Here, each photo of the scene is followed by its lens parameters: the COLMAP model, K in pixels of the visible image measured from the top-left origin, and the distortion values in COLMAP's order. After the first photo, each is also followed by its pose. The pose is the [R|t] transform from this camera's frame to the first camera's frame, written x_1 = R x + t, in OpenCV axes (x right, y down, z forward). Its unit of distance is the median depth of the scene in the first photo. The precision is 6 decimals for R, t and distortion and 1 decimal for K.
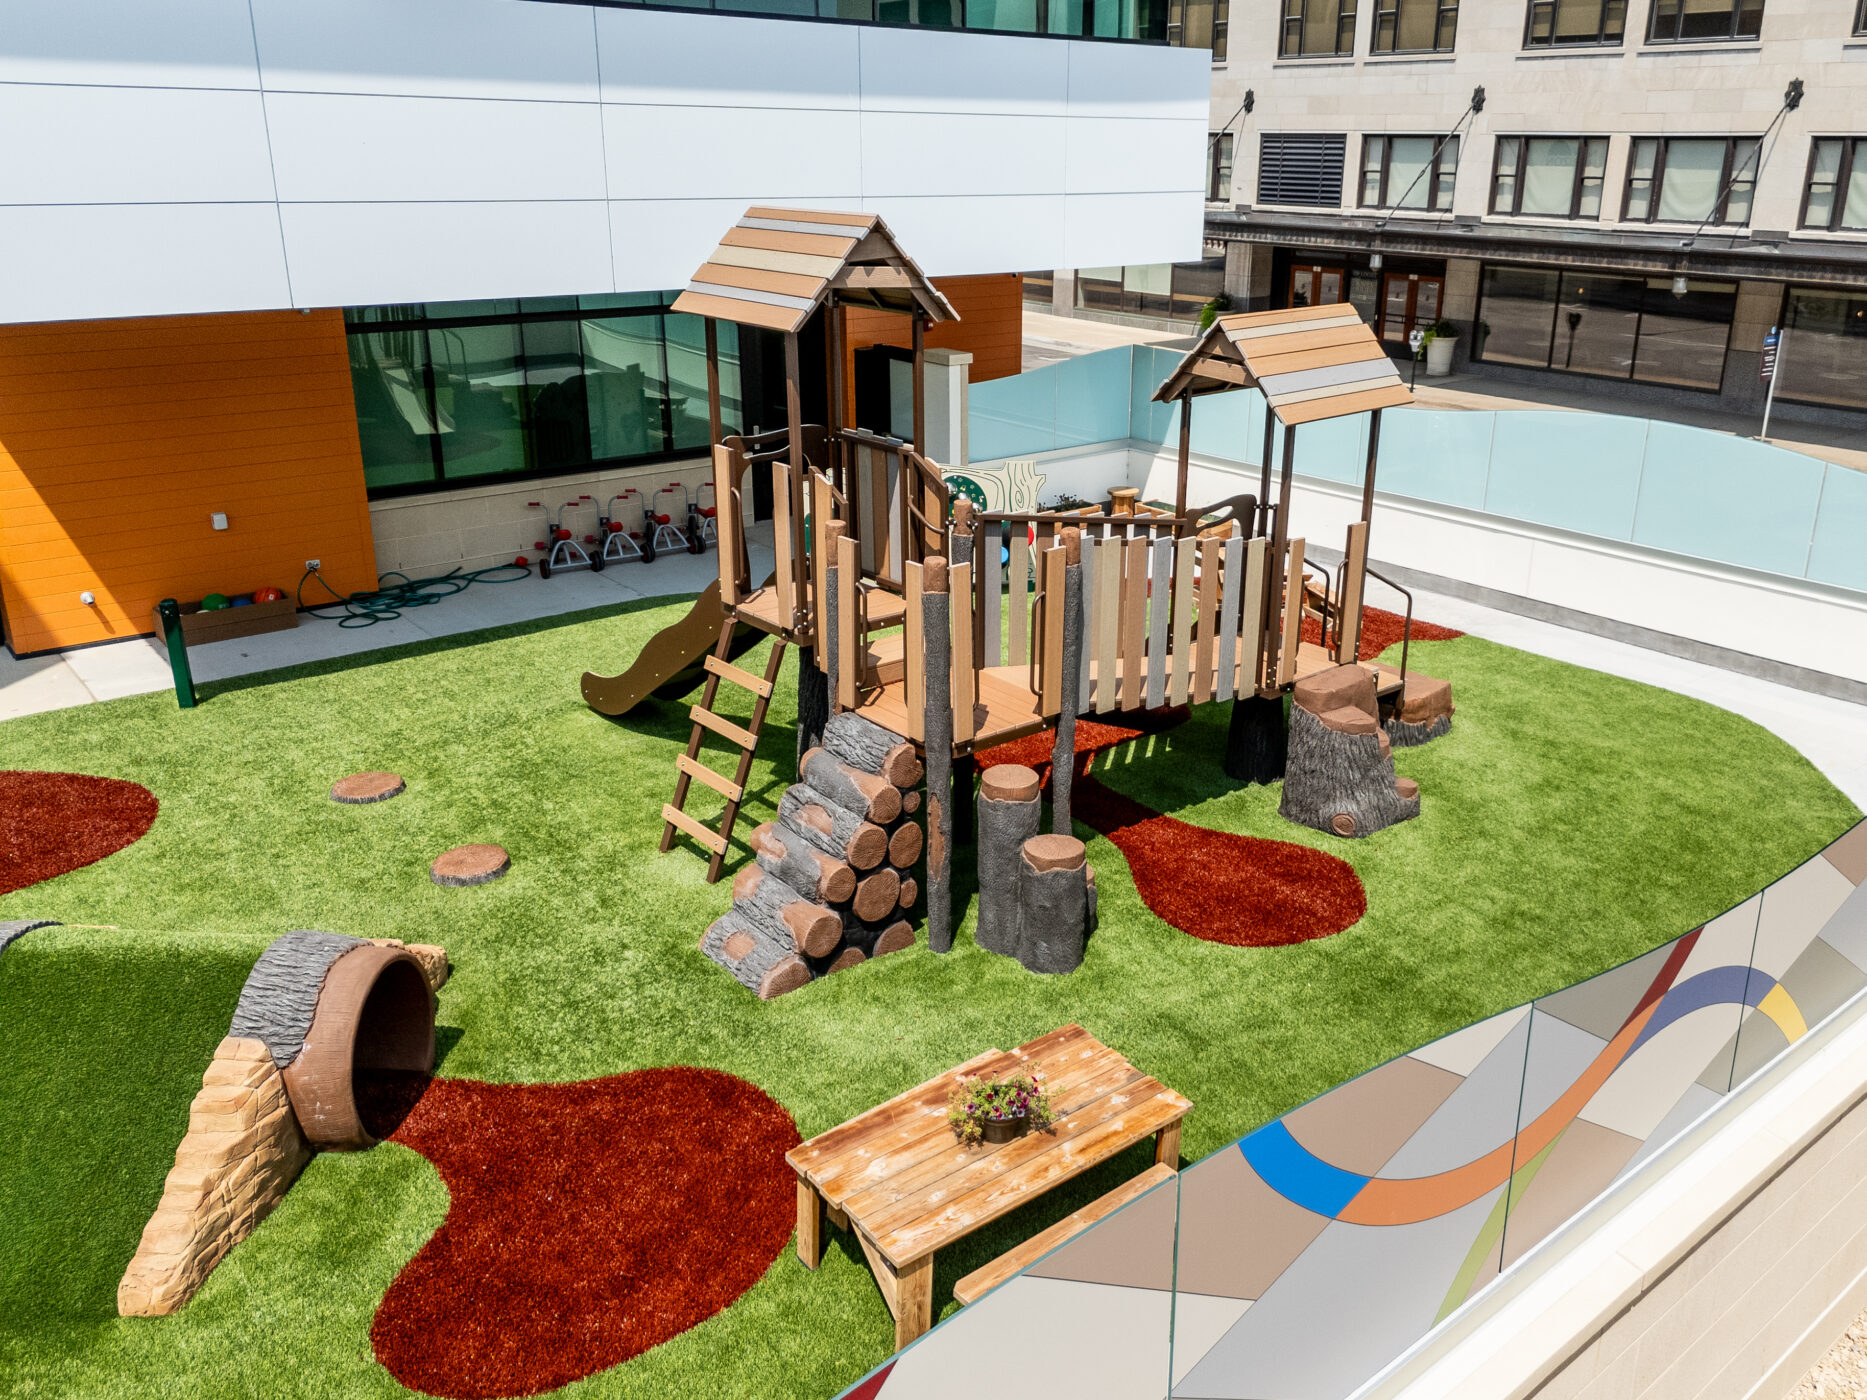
lens RADIAL K [[1535.5, 0, 906.1], [0, 1535.5, 573.1], [0, 0, 1]] dist [0.040482, -0.004459]
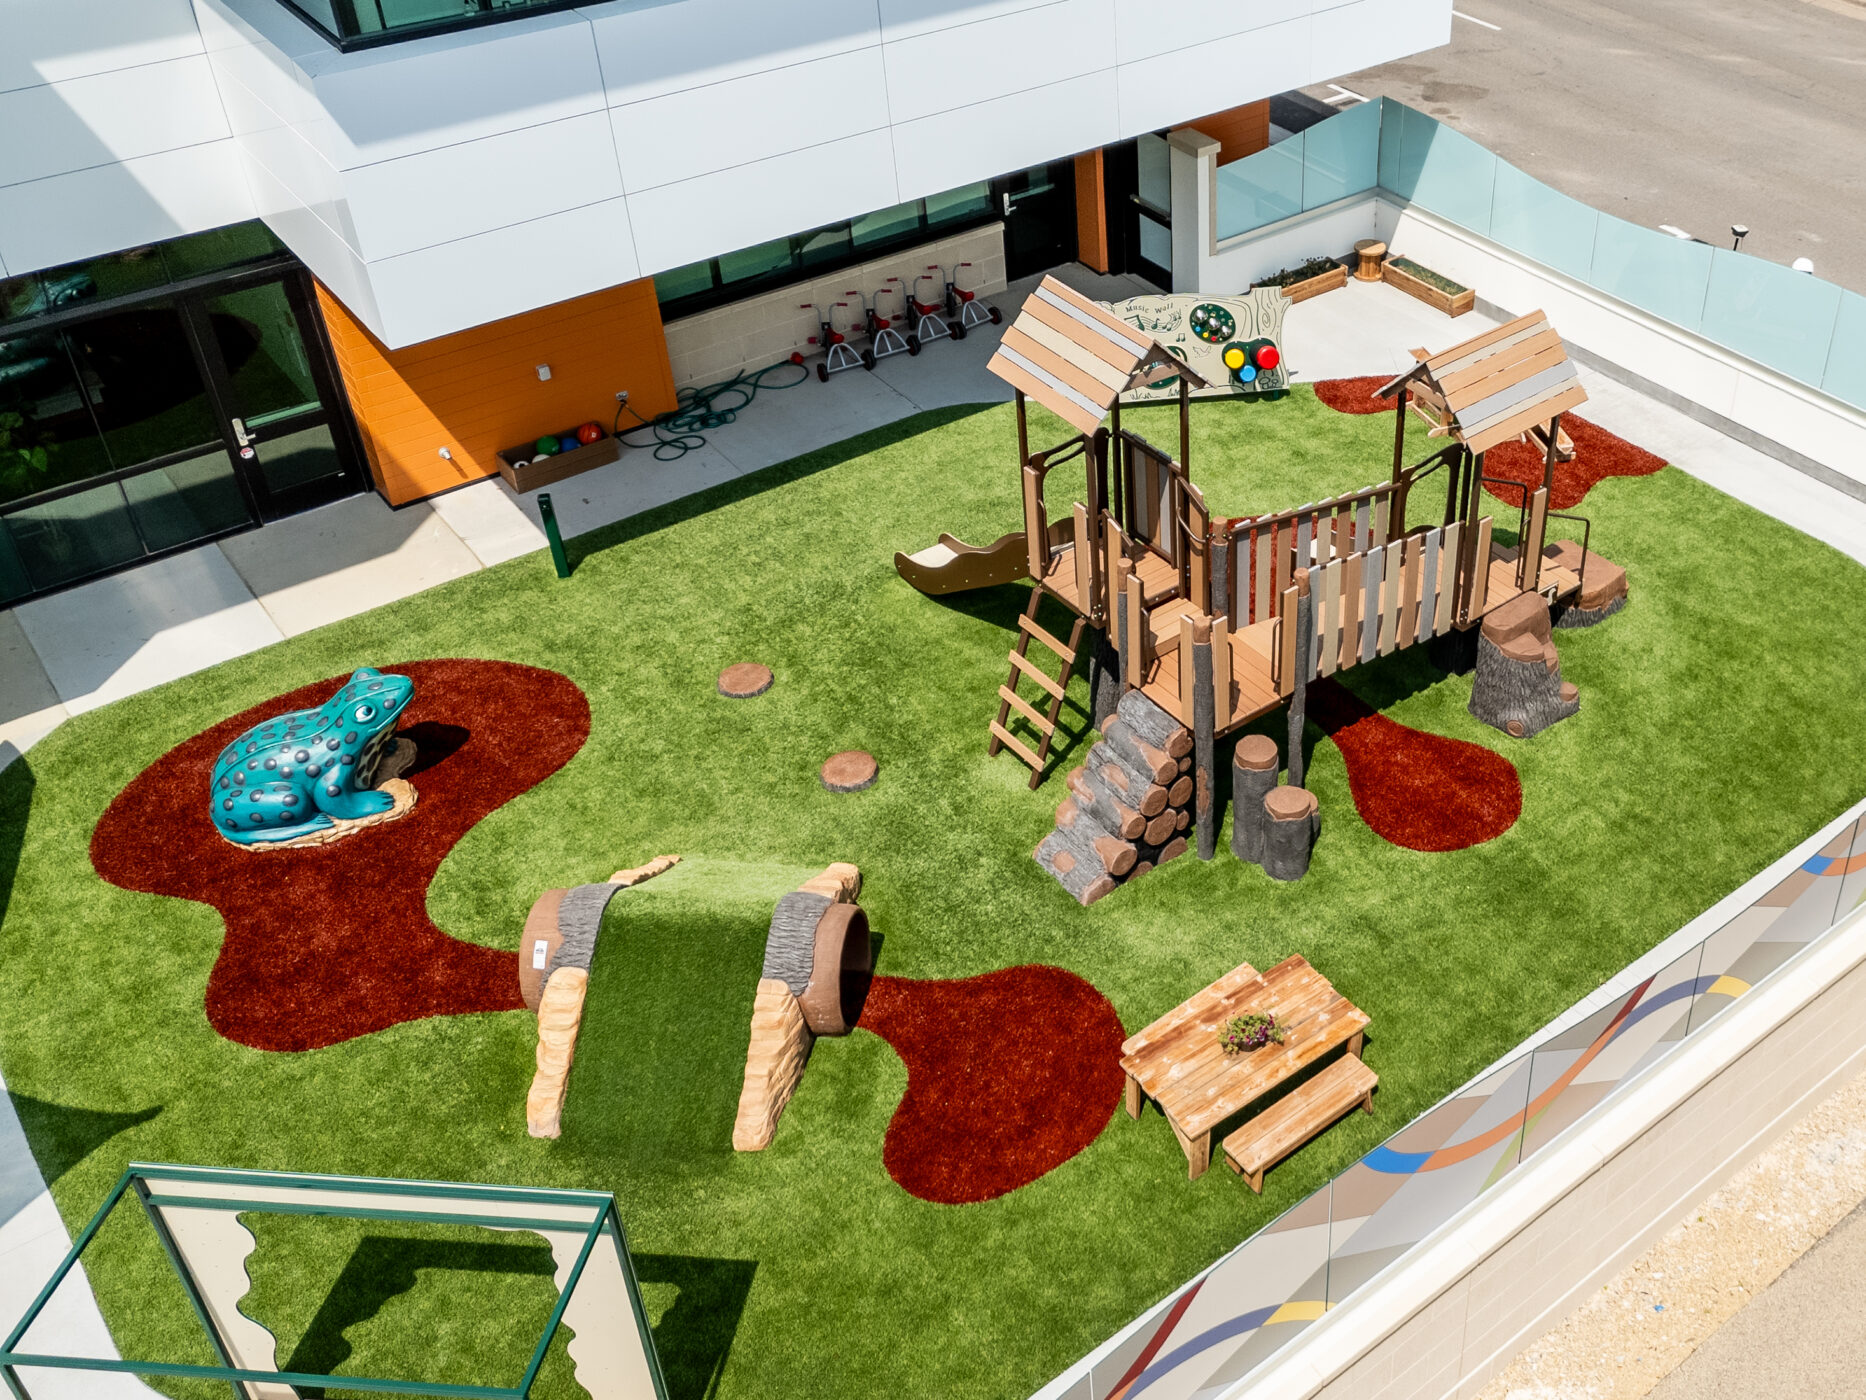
lens RADIAL K [[1673.0, 0, 1096.8], [0, 1673.0, 595.4], [0, 0, 1]] dist [0.067982, -0.044416]
pose [[0.999360, -0.016945, -0.031518, -0.024112], [0.024706, 0.963880, 0.265188, -0.378639], [0.025886, -0.265797, 0.963681, -0.391824]]
